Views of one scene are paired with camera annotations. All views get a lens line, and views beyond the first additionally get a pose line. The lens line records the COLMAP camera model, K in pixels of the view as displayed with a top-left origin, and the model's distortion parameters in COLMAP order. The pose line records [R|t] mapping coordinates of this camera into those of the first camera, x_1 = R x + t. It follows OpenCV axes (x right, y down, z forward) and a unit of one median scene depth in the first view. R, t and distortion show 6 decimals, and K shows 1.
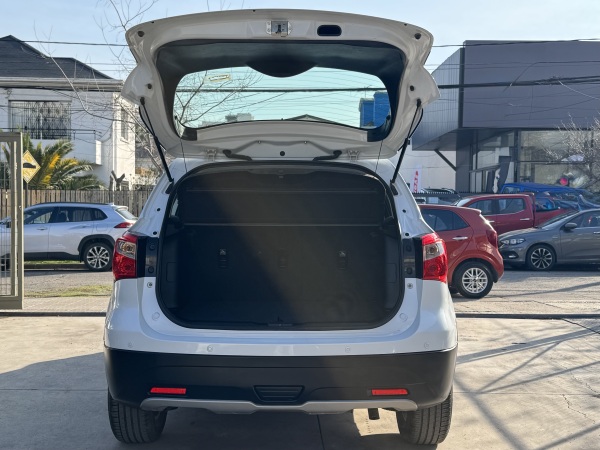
lens RADIAL K [[764.7, 0, 299.9], [0, 764.7, 223.4], [0, 0, 1]] dist [0.115431, 0.000000]
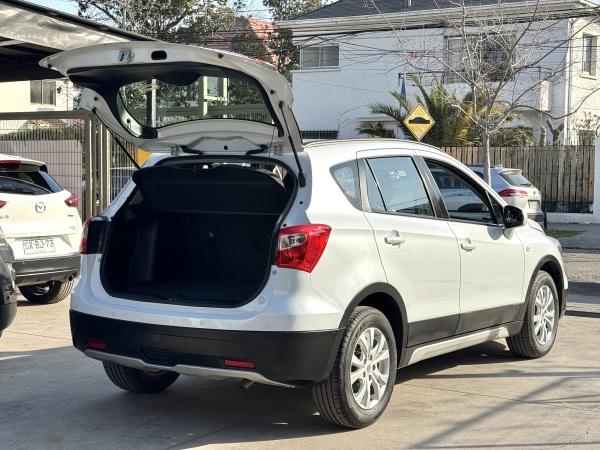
lens RADIAL K [[1063.7, 0, 300.2], [0, 1063.7, 226.6], [0, 0, 1]] dist [0.167490, 0.000000]
pose [[0.830873, 0.030887, -0.555605, 0.925145], [-0.007297, 0.998977, 0.044623, -0.047328], [0.556415, -0.033022, 0.830248, -0.218770]]
